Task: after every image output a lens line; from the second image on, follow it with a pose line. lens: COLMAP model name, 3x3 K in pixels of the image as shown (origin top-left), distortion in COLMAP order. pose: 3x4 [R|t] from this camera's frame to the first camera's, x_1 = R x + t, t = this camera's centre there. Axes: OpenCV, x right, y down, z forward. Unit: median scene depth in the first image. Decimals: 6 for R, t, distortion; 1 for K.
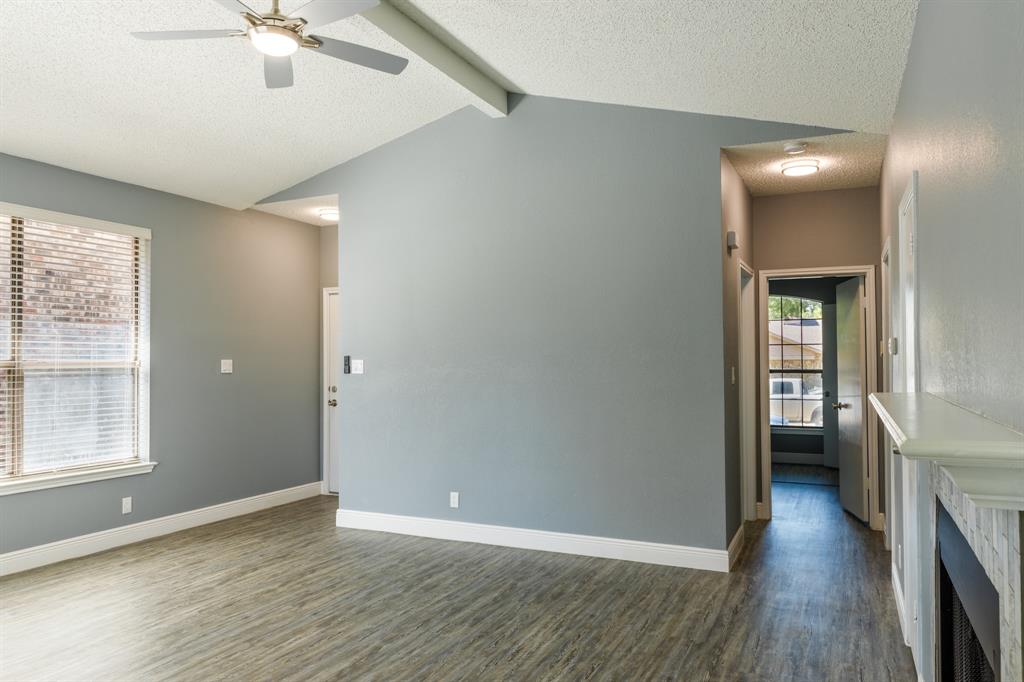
lens RADIAL K [[712.2, 0, 506.3], [0, 712.2, 343.0], [0, 0, 1]] dist [-0.005815, 0.009478]
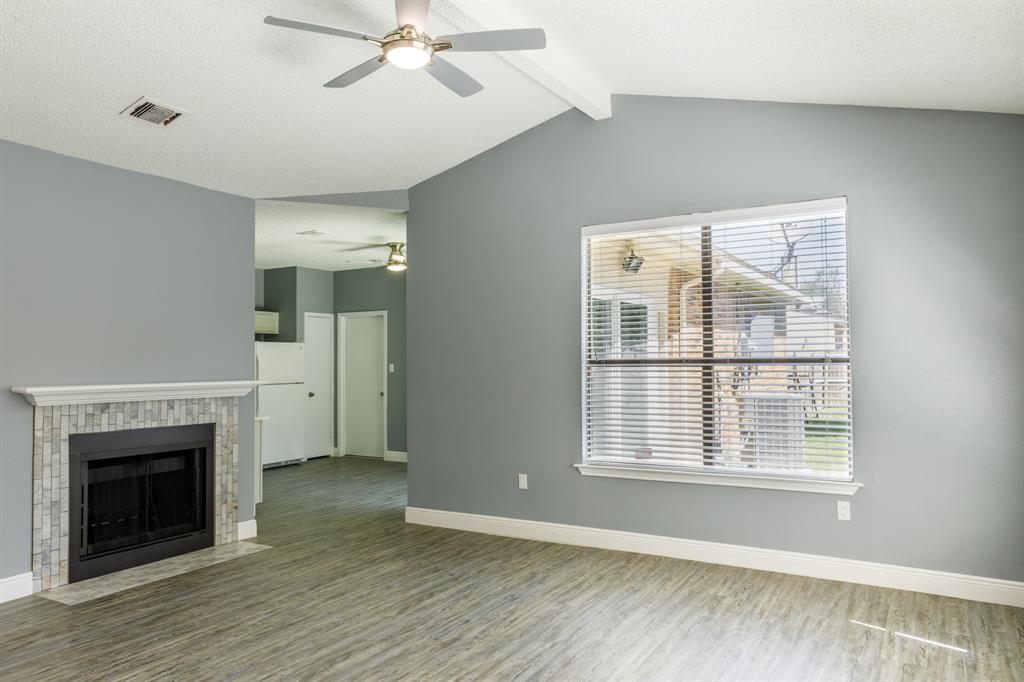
lens RADIAL K [[712.2, 0, 515.7], [0, 712.2, 346.4], [0, 0, 1]] dist [-0.005815, 0.009478]
pose [[-0.996114, 0.008862, 0.087628, -0.451082], [0.004574, 0.998788, -0.049008, 0.037000], [-0.087956, -0.048417, -0.994947, 1.592196]]
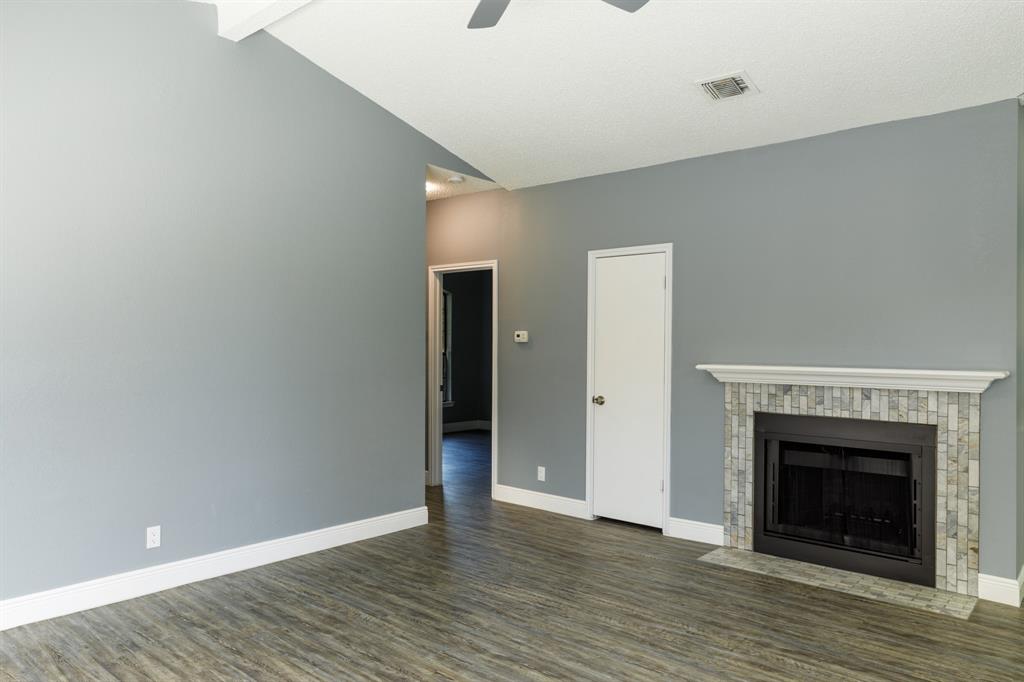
lens RADIAL K [[712.2, 0, 505.3], [0, 712.2, 343.6], [0, 0, 1]] dist [-0.005815, 0.009478]
pose [[0.280975, 0.002619, 0.959712, -0.899204], [-0.031768, 0.999474, 0.006573, 0.010532], [-0.959189, -0.032335, 0.280910, 0.620306]]
